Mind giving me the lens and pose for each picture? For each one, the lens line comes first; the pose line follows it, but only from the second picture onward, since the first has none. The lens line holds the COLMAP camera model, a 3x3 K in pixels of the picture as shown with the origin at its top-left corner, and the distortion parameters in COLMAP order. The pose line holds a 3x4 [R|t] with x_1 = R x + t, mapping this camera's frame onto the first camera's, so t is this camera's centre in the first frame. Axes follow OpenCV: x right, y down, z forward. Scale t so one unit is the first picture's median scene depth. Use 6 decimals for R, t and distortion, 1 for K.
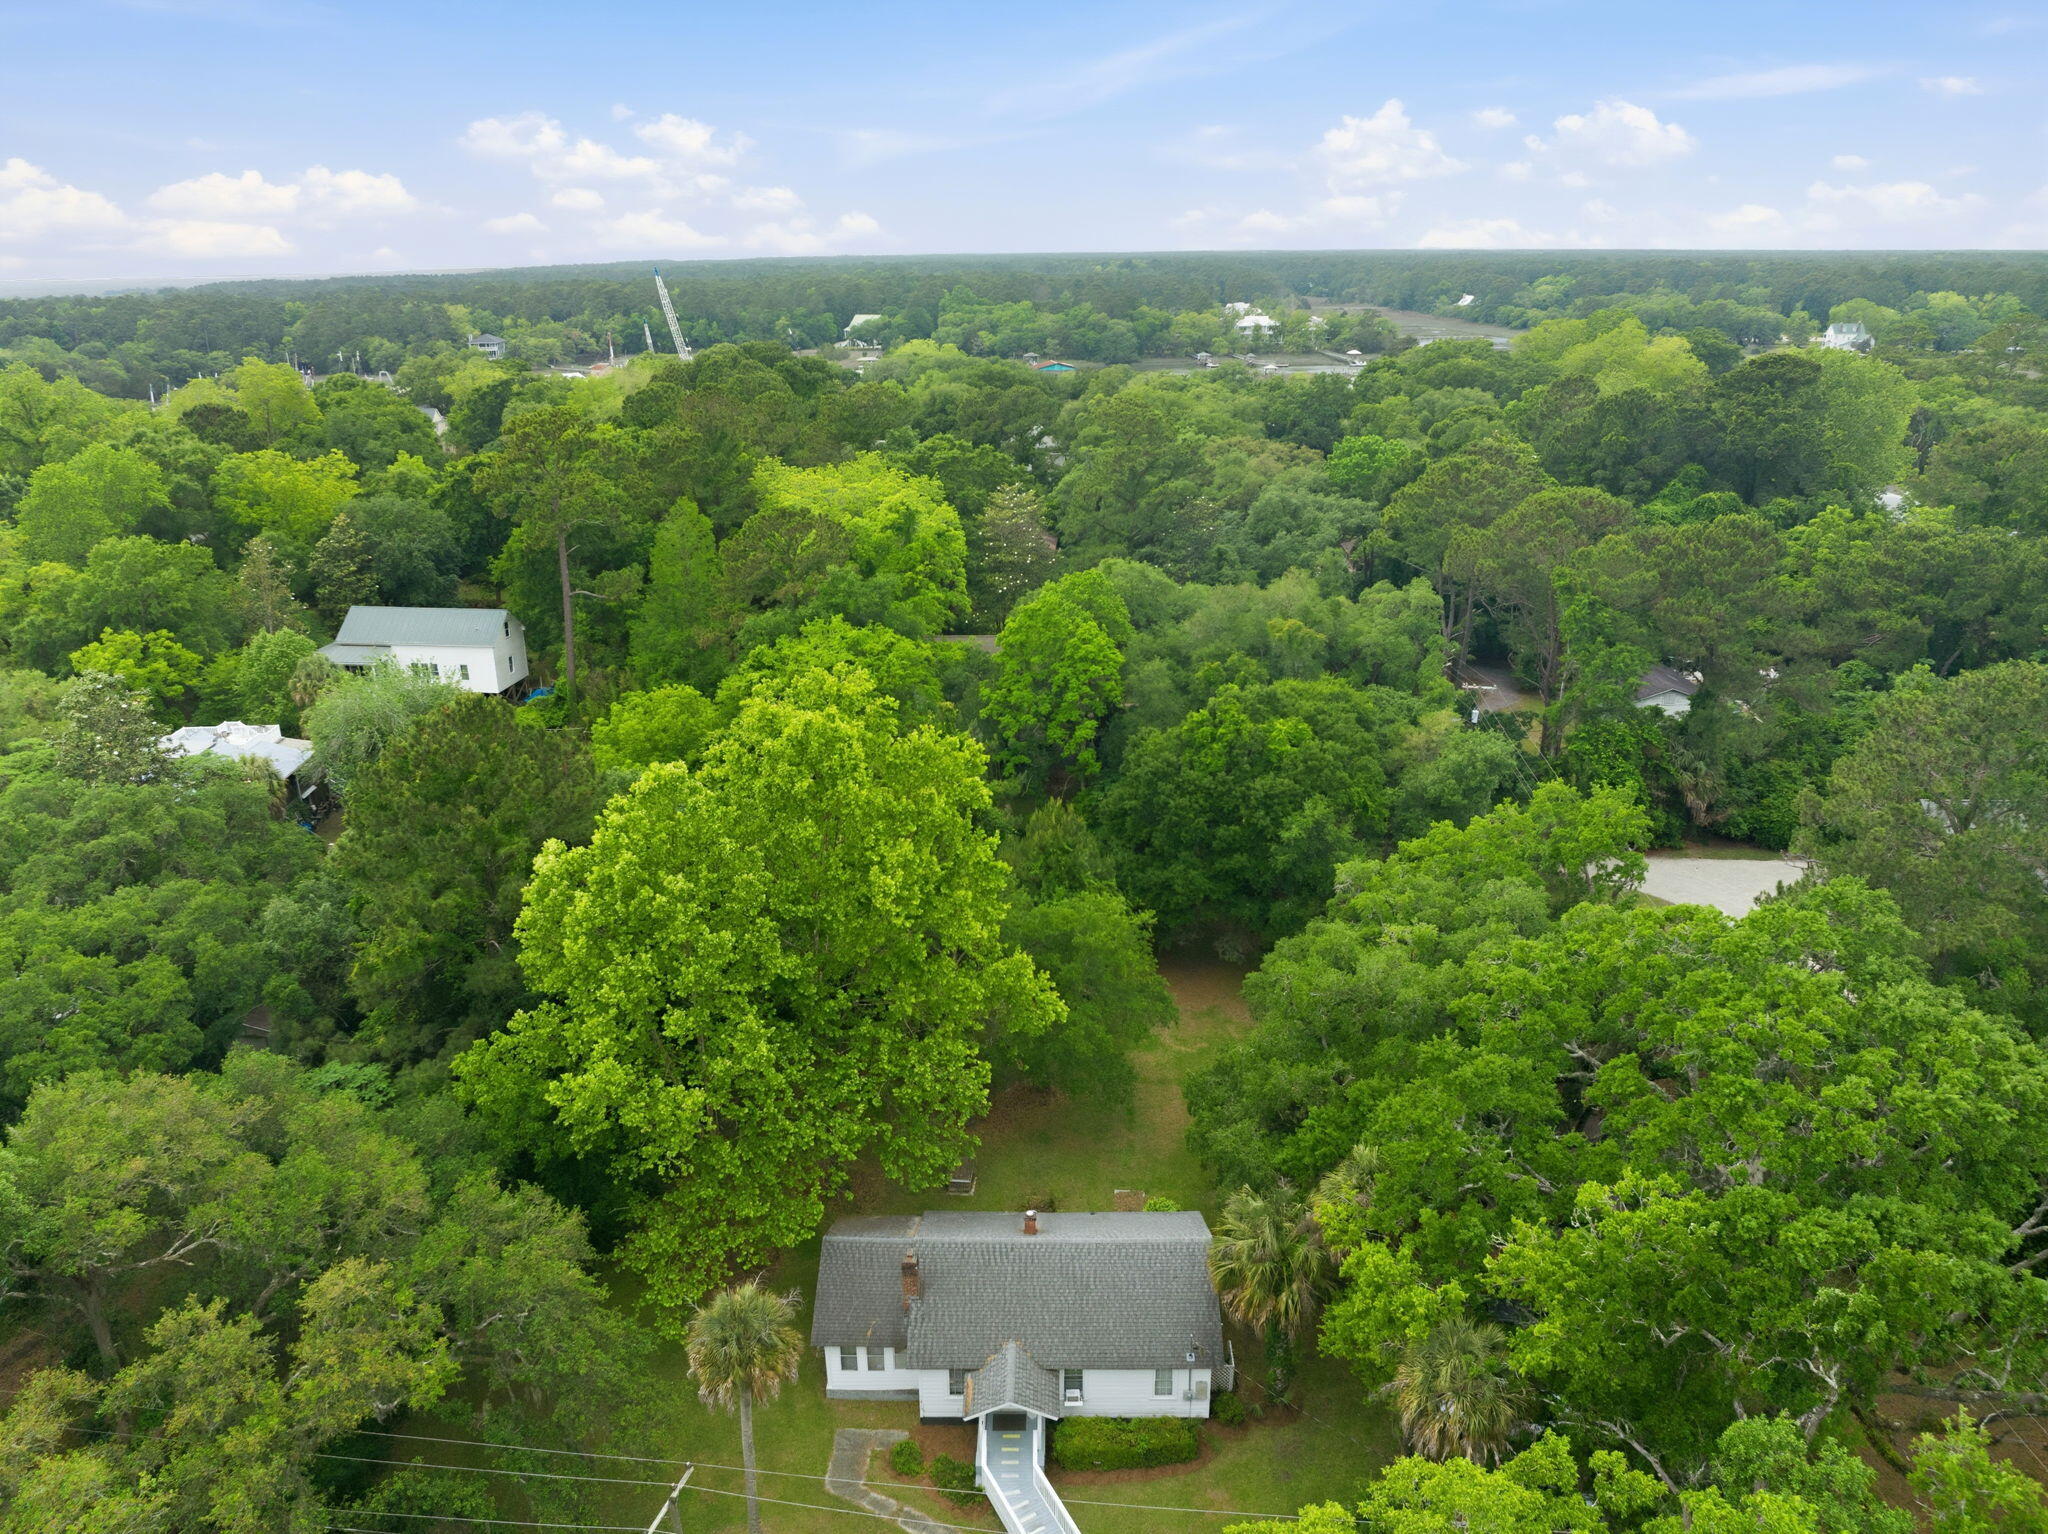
lens RADIAL K [[1461.7, 0, 1021.1], [0, 1461.7, 764.3], [0, 0, 1]] dist [-0.039668, 0.008840]
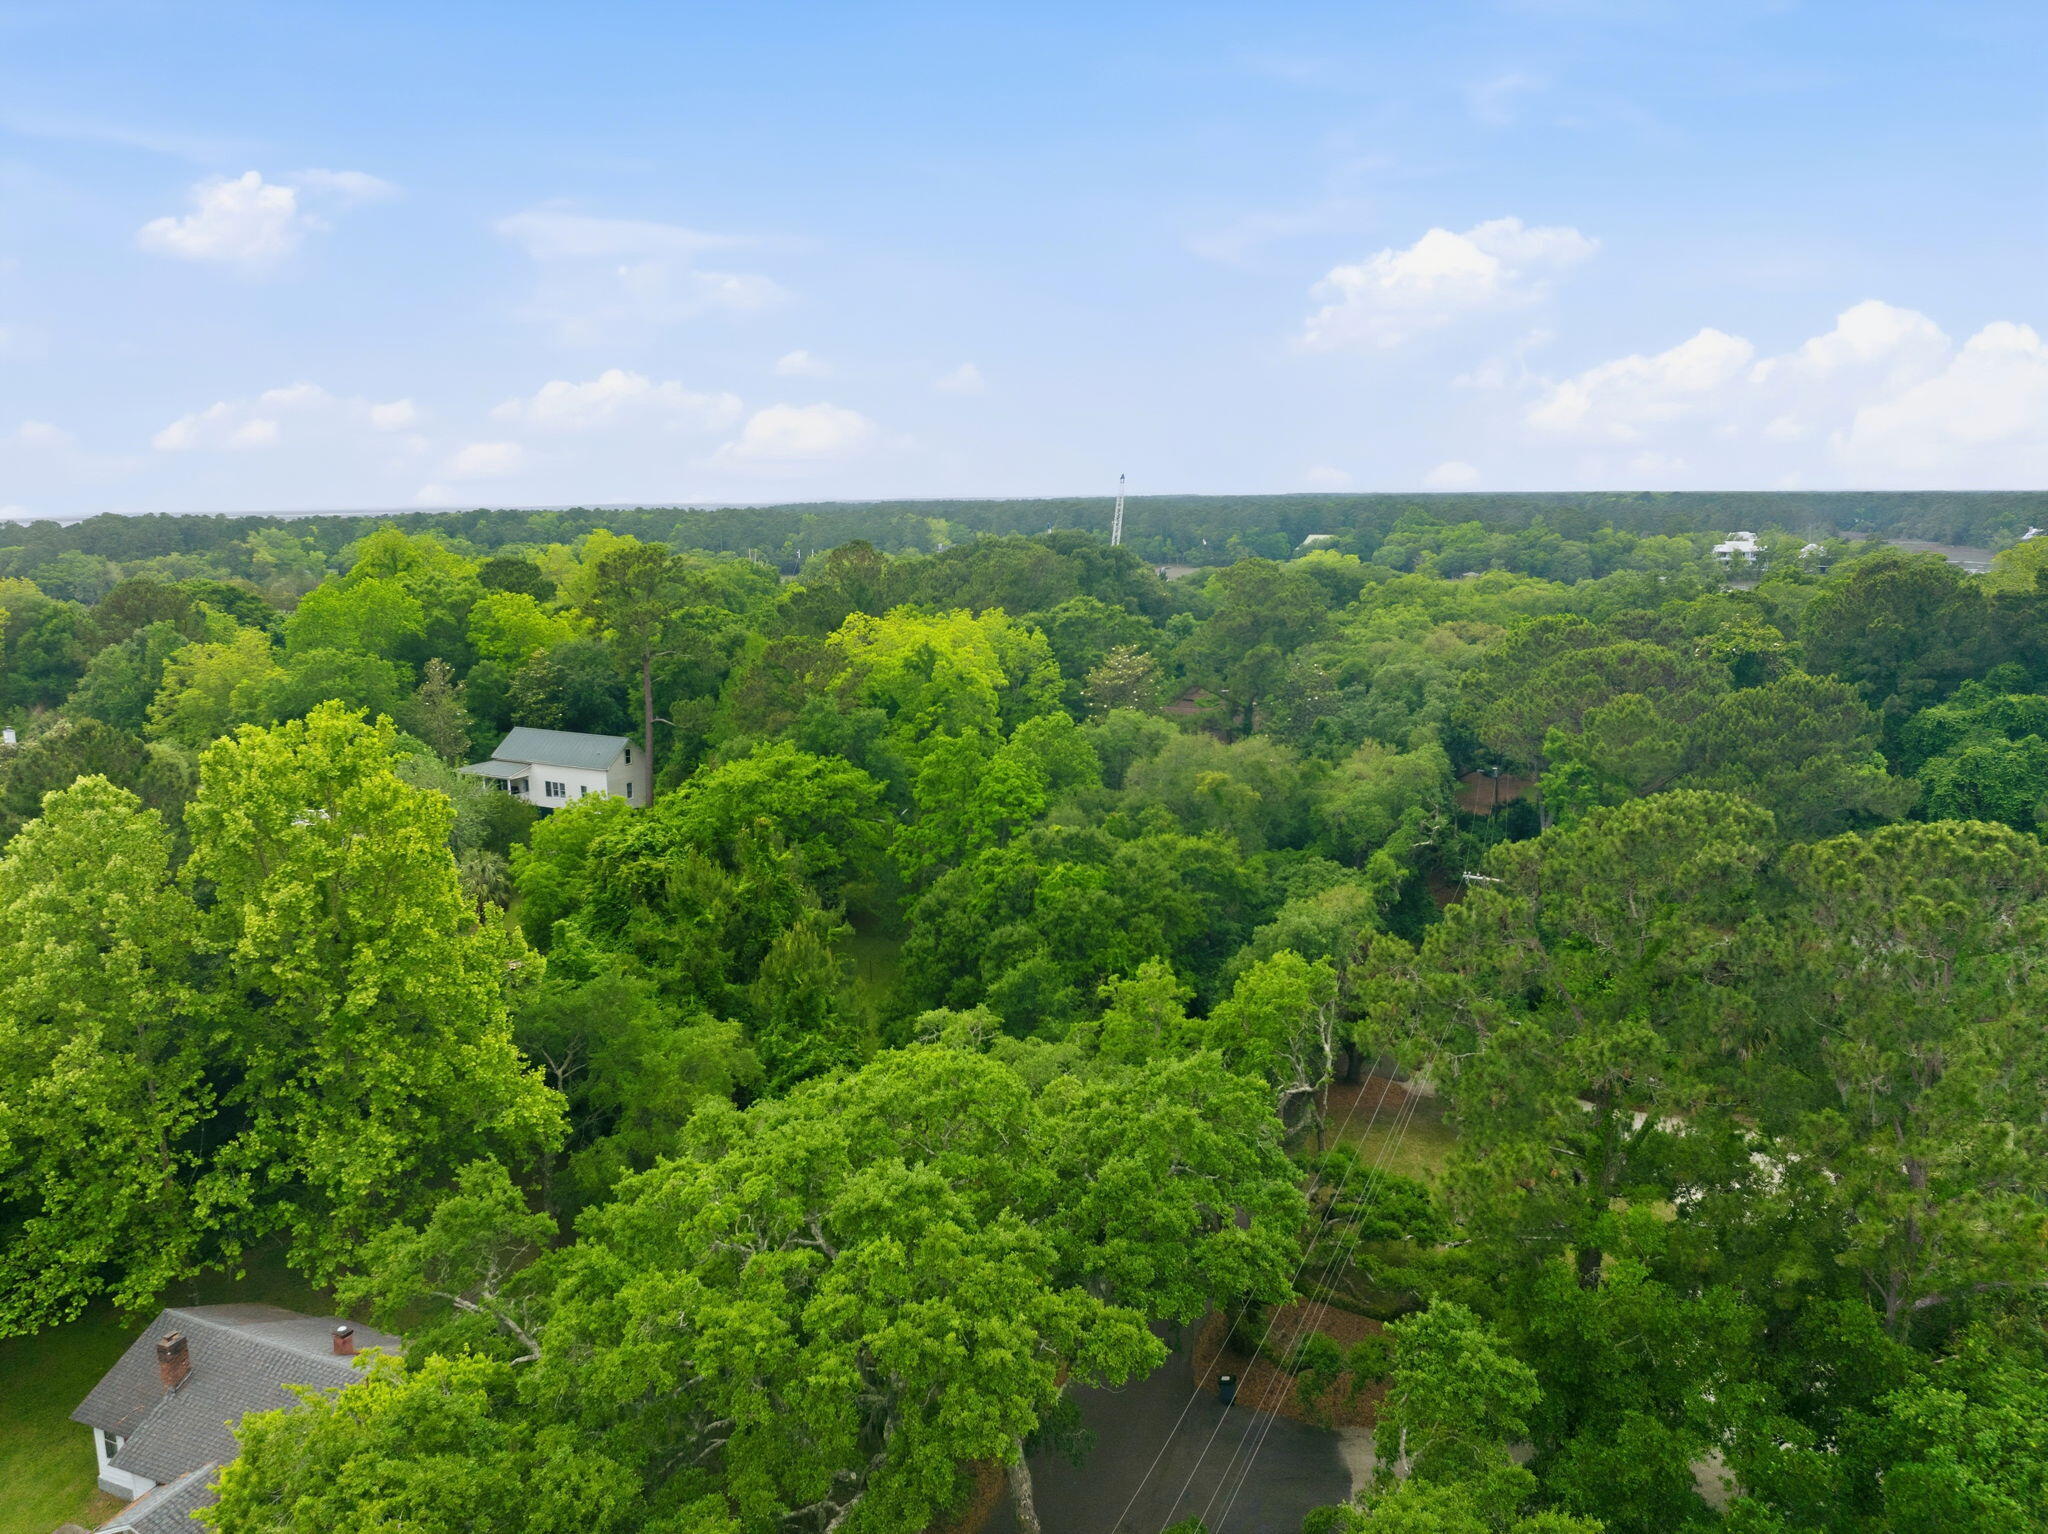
lens RADIAL K [[1461.7, 0, 1017.4], [0, 1461.7, 756.0], [0, 0, 1]] dist [-0.039668, 0.008840]
pose [[0.935435, 0.064833, -0.347502, 0.368405], [-0.119128, 0.983352, -0.137214, 0.023836], [0.332821, 0.169752, 0.927585, 0.155746]]
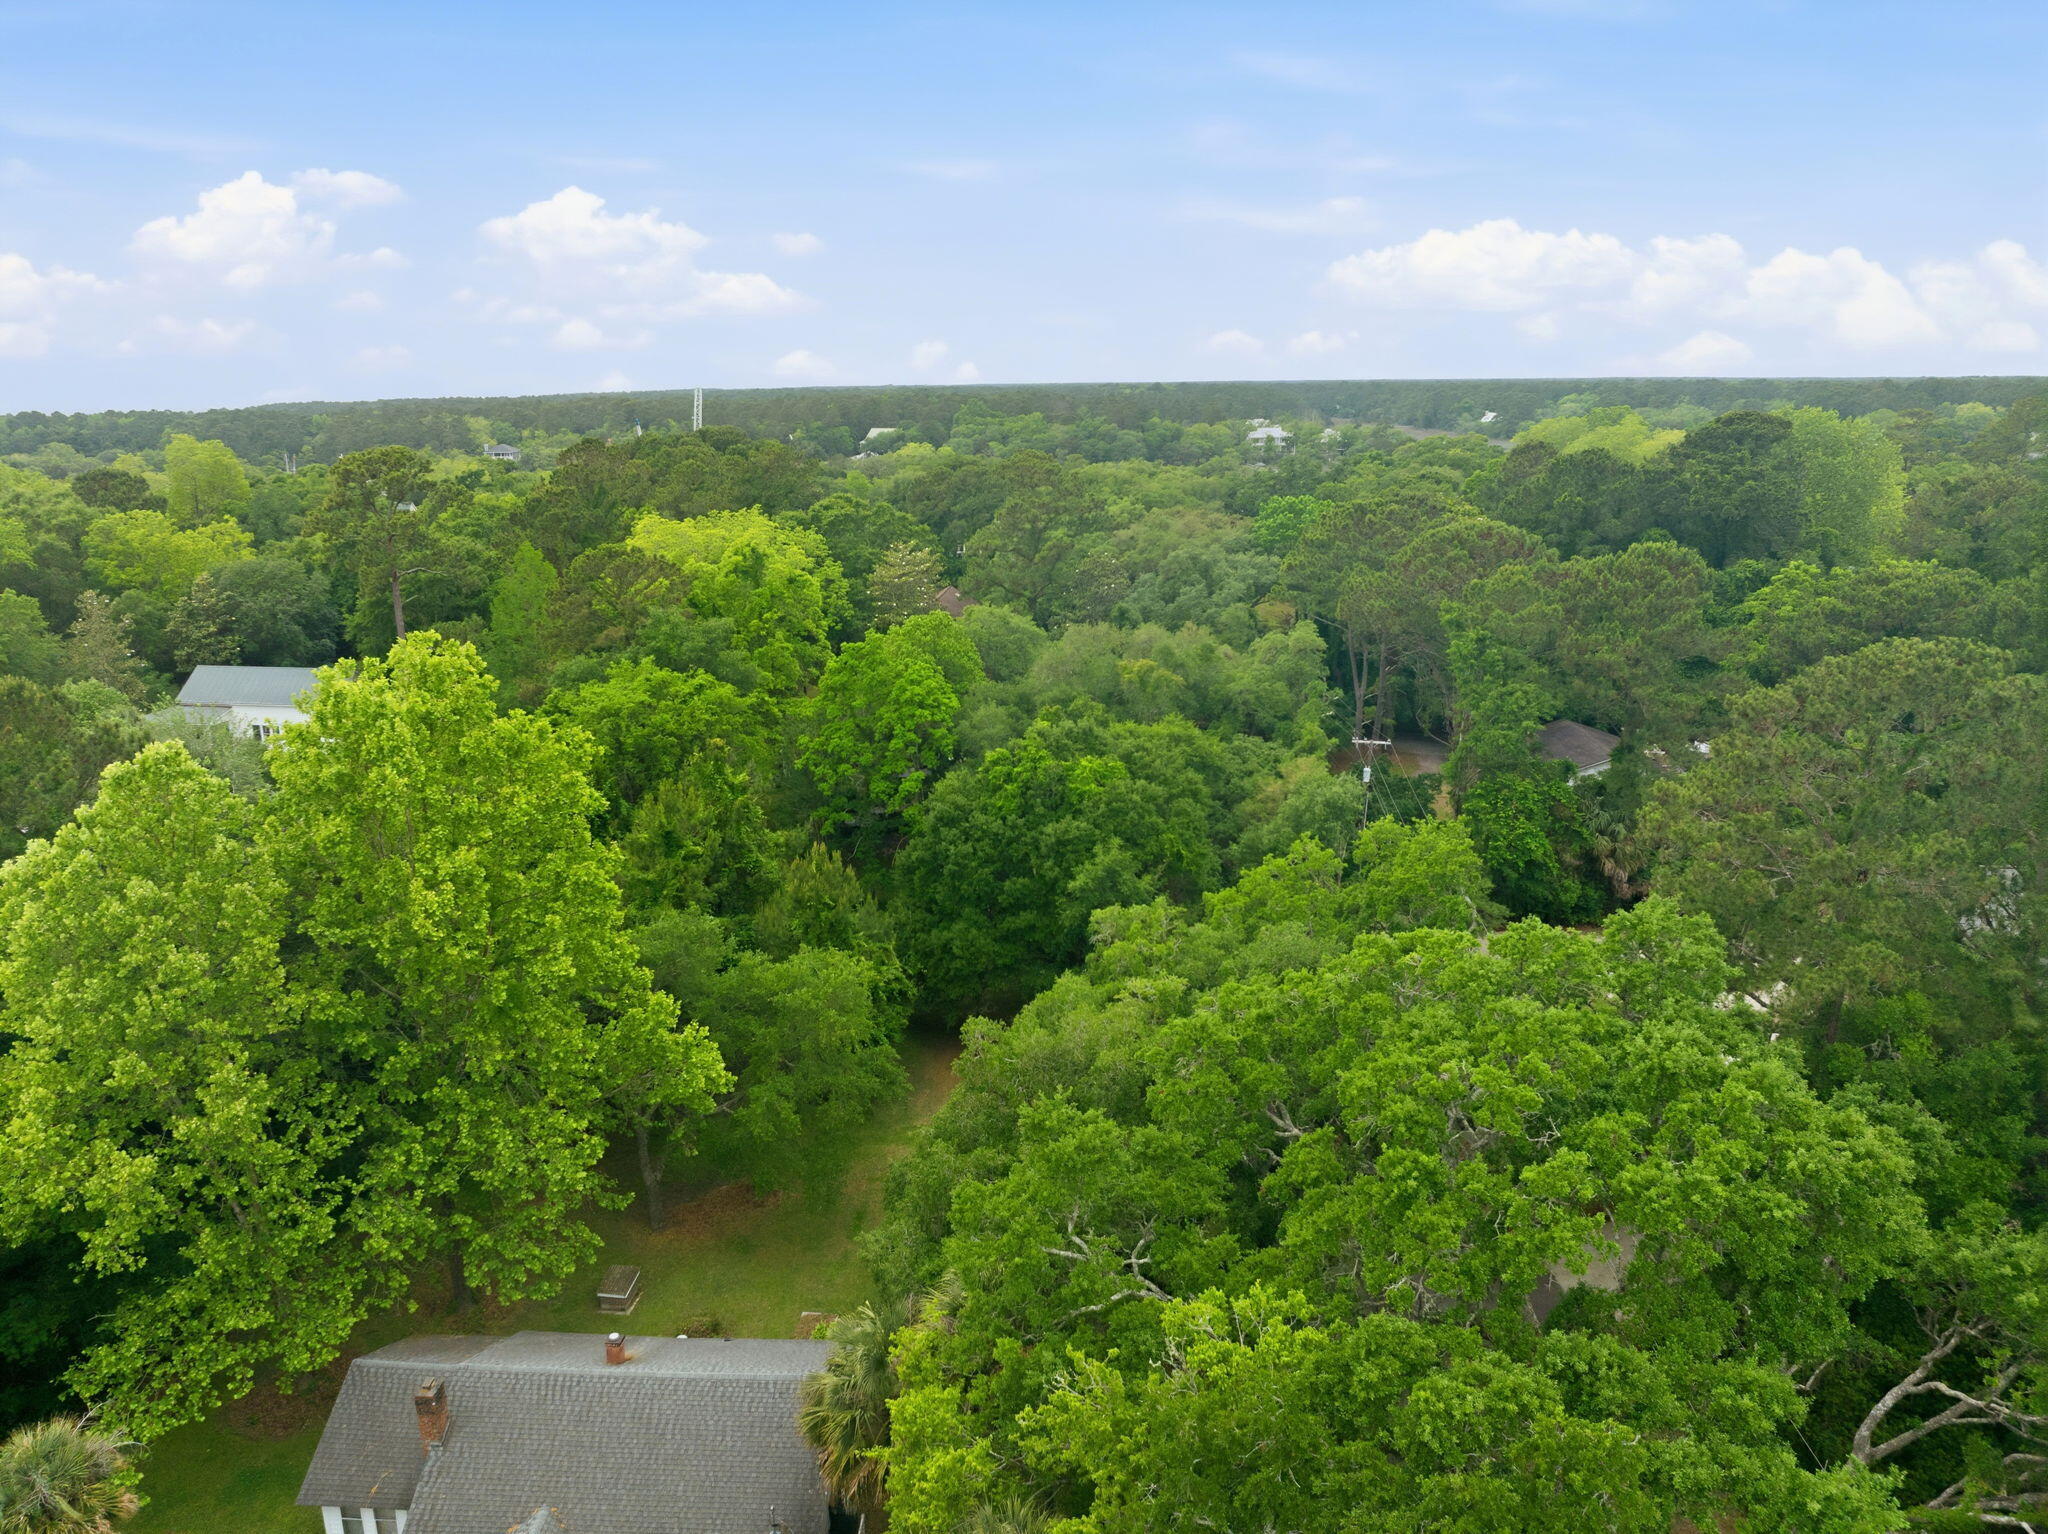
lens RADIAL K [[1461.7, 0, 1018.1], [0, 1461.7, 764.2], [0, 0, 1]] dist [-0.039668, 0.008840]
pose [[0.999483, 0.006679, -0.031442, 0.135381], [-0.009292, 0.996447, -0.083705, 0.038260], [0.030771, 0.083954, 0.995994, 0.120142]]
